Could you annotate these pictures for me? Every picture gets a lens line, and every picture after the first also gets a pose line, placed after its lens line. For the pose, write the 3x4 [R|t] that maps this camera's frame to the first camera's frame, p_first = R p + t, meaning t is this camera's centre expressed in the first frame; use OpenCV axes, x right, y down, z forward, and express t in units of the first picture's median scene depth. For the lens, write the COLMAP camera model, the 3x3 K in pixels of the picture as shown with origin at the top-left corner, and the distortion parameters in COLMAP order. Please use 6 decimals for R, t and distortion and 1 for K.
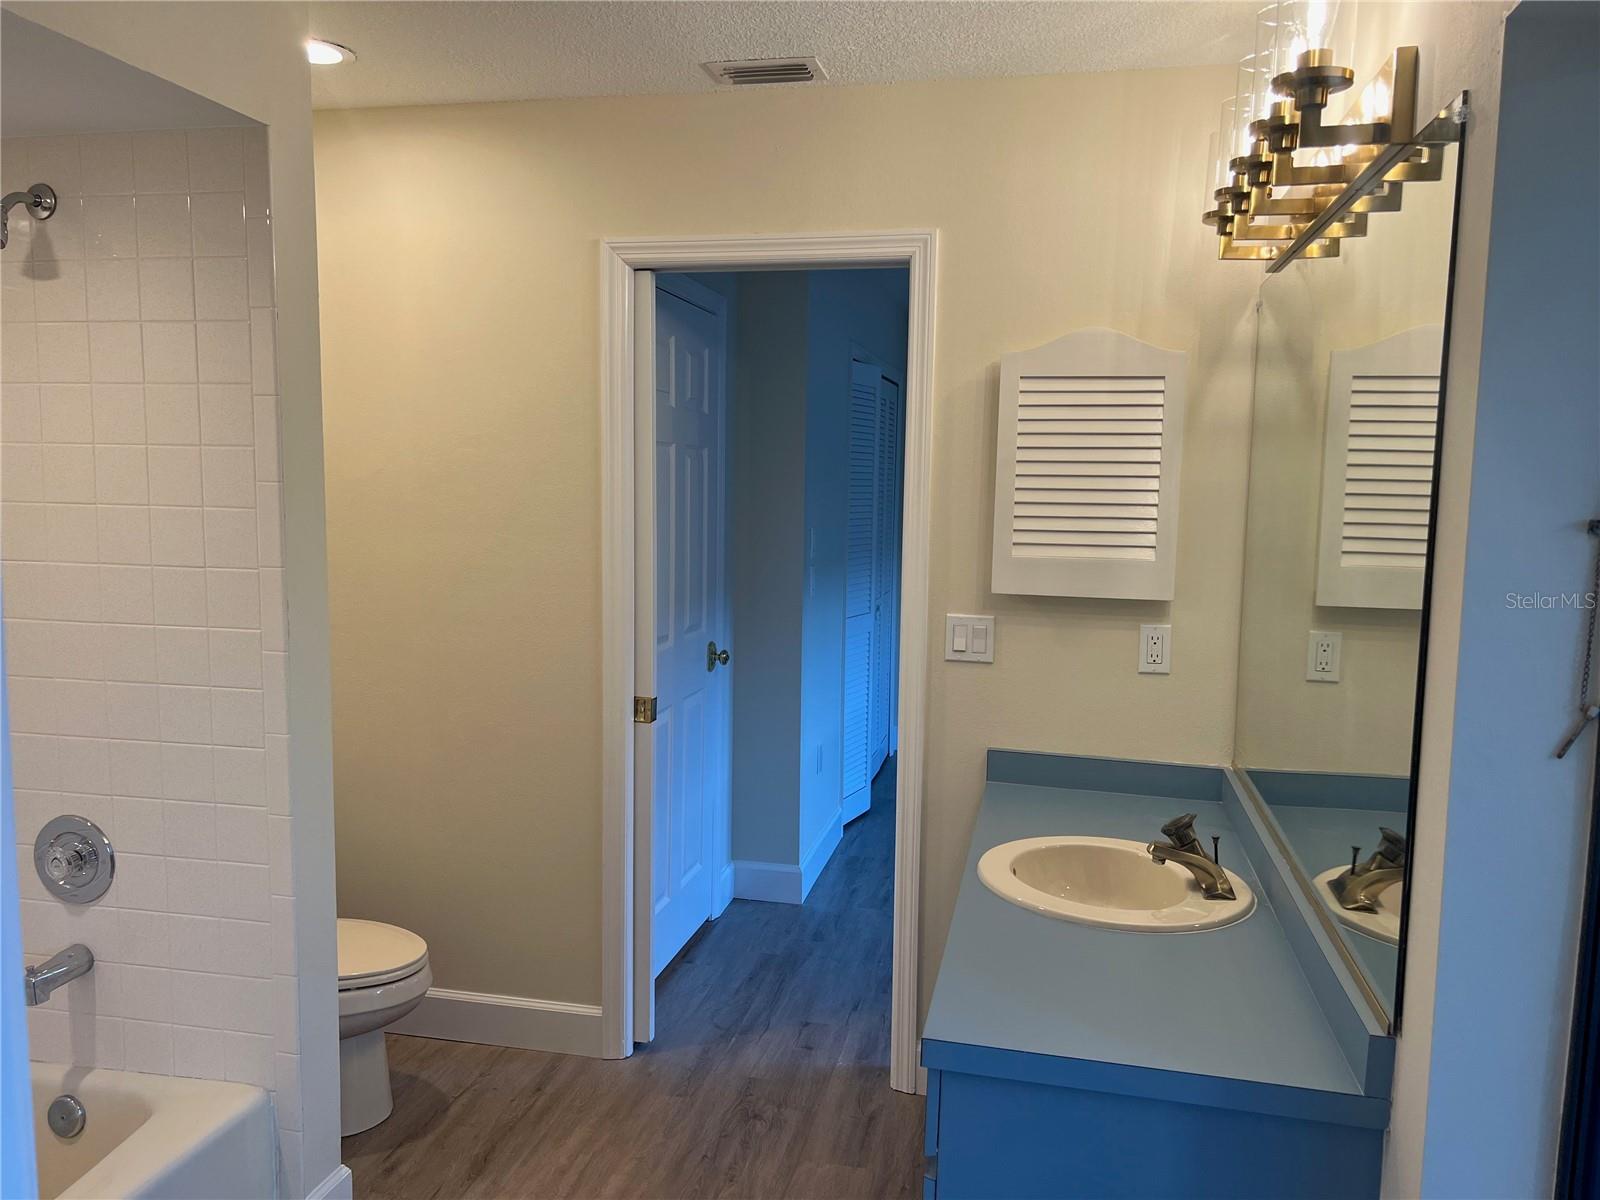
lens RADIAL K [[1196.5, 0, 802.1], [0, 1196.5, 606.6], [0, 0, 1]] dist [0.047193, -0.060993]
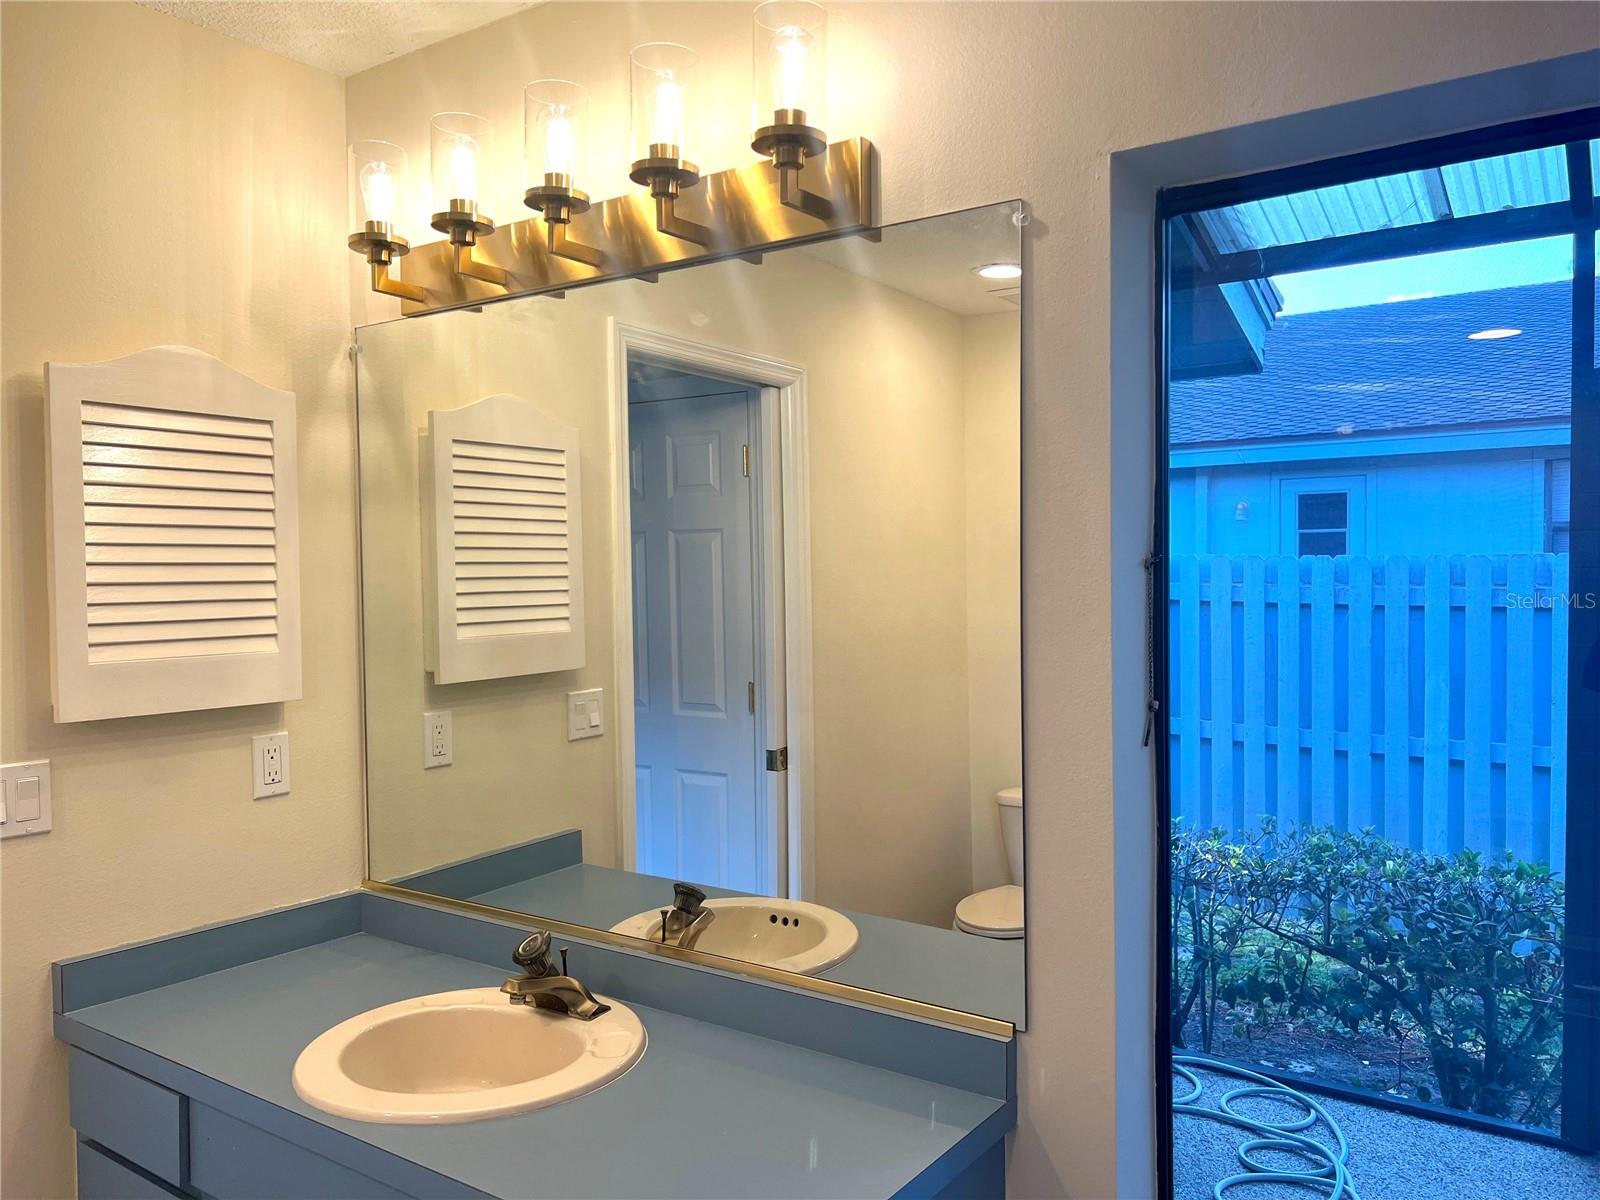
lens RADIAL K [[1196.5, 0, 802.6], [0, 1196.5, 604.6], [0, 0, 1]] dist [0.047193, -0.060993]
pose [[0.381014, -0.048119, 0.923316, -0.306651], [0.119324, 0.992852, 0.002503, -0.030265], [-0.916837, 0.109220, 0.384033, 0.381443]]
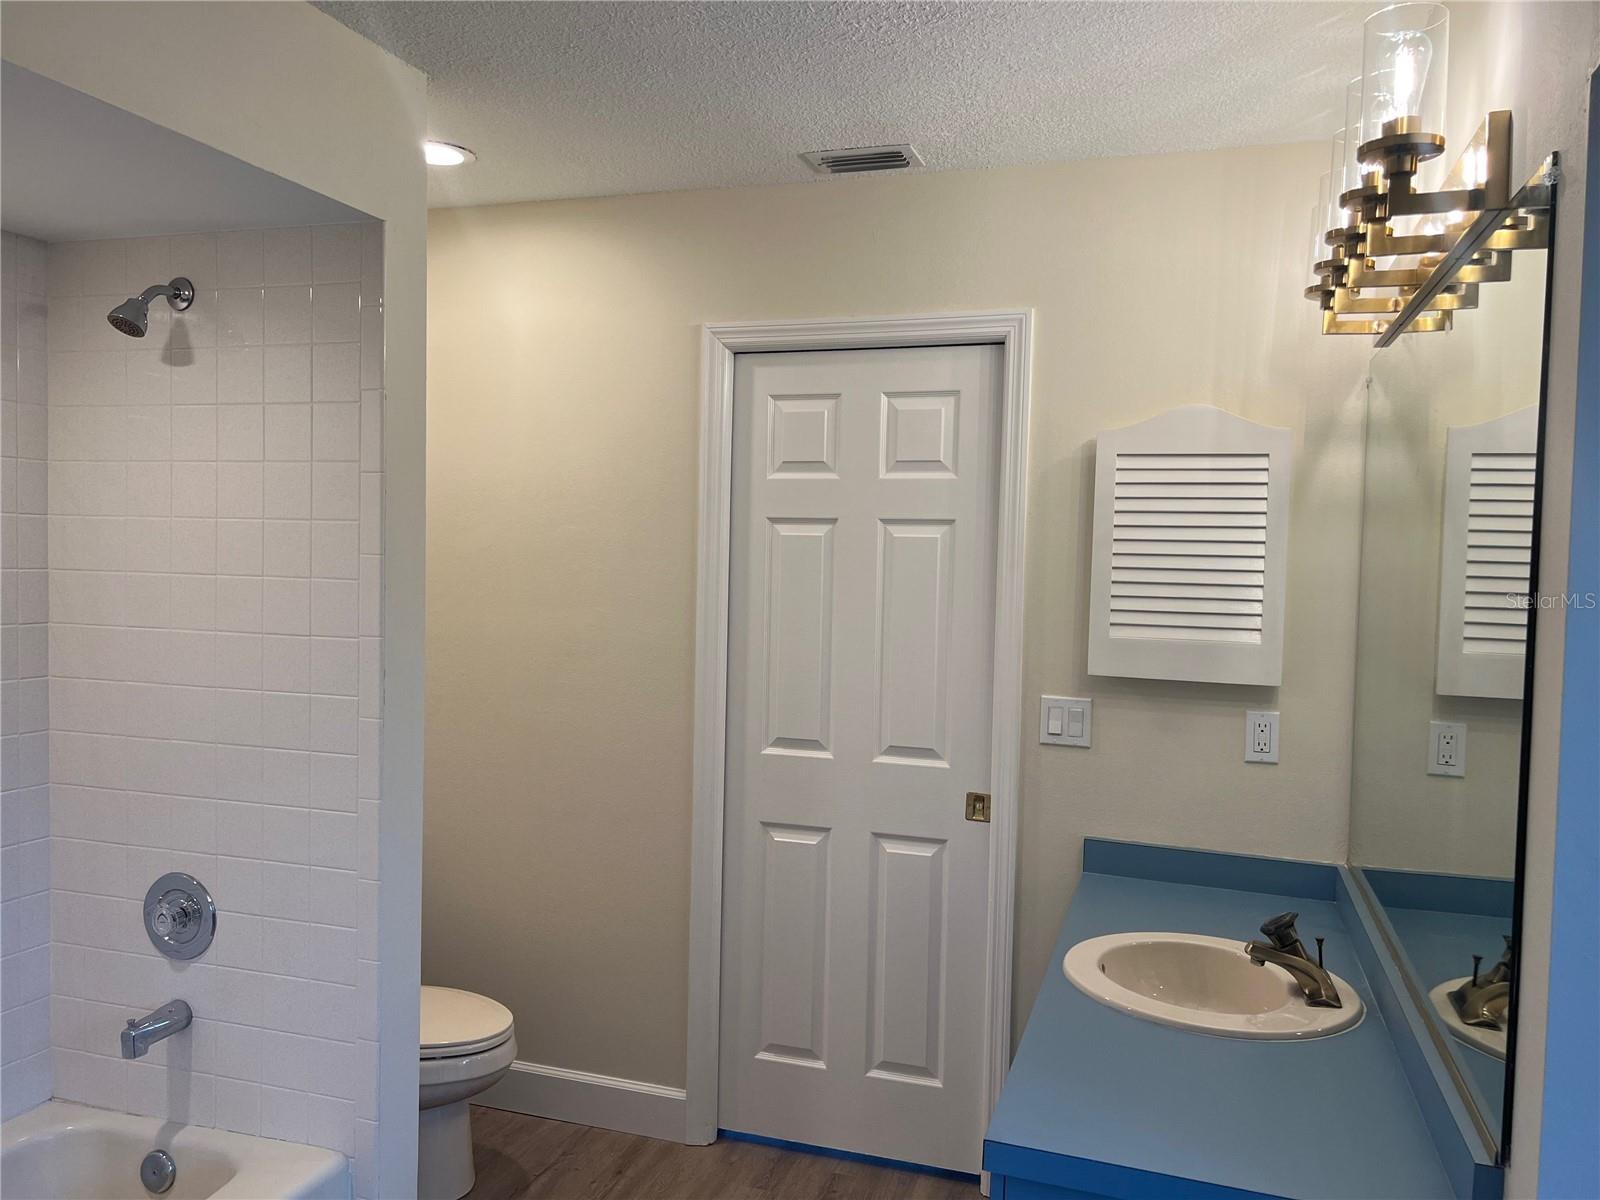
lens RADIAL K [[1196.5, 0, 800.1], [0, 1196.5, 607.1], [0, 0, 1]] dist [0.047193, -0.060993]
pose [[0.994441, 0.011781, -0.104630, 0.029041], [-0.018807, 0.997615, -0.066417, 0.003028], [0.103598, 0.068015, 0.992291, 0.007810]]
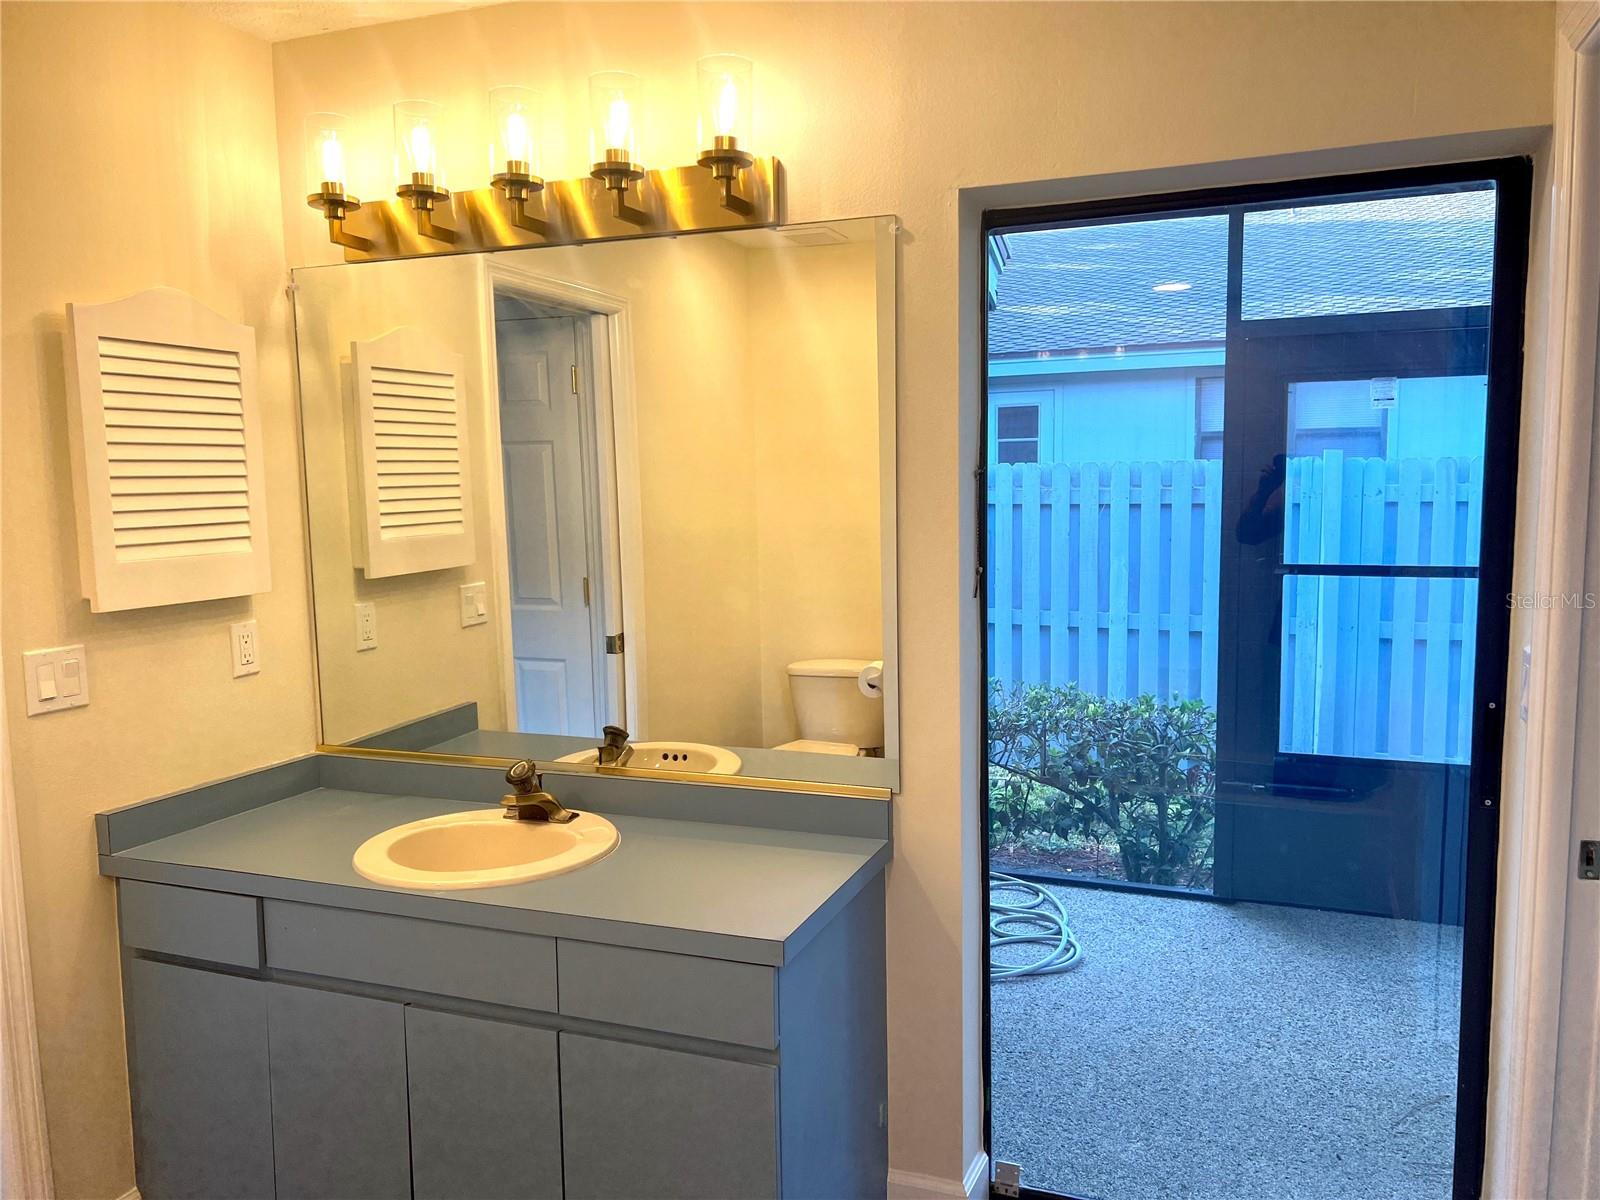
lens RADIAL K [[1196.5, 0, 806.3], [0, 1196.5, 599.0], [0, 0, 1]] dist [0.047193, -0.060993]
pose [[0.146440, -0.123717, 0.981453, -0.564421], [0.129025, 0.986062, 0.105047, -0.045086], [-0.980769, 0.111249, 0.160361, 0.441670]]
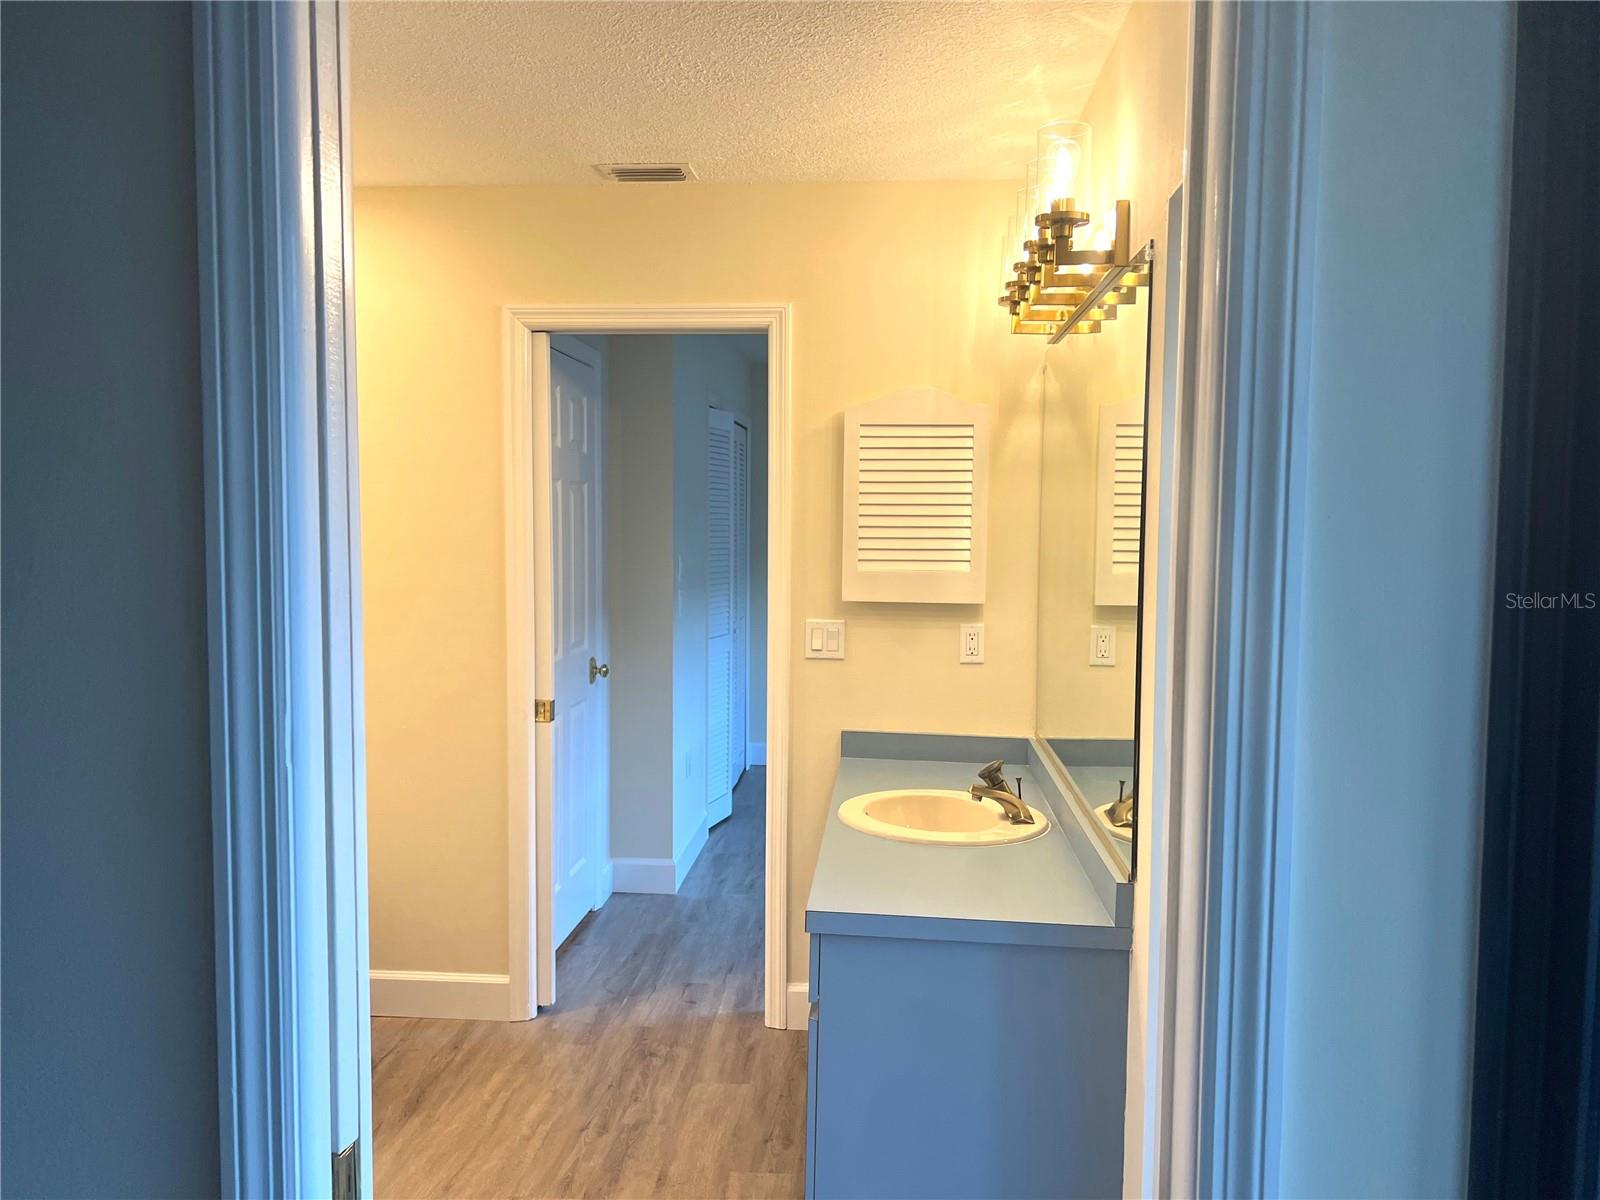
lens RADIAL K [[1196.5, 0, 799.1], [0, 1196.5, 605.3], [0, 0, 1]] dist [0.047193, -0.060993]
pose [[0.991076, -0.017627, 0.132130, -0.046983], [0.022358, 0.999158, -0.034408, 0.035483], [-0.131412, 0.037055, 0.990635, -0.204717]]
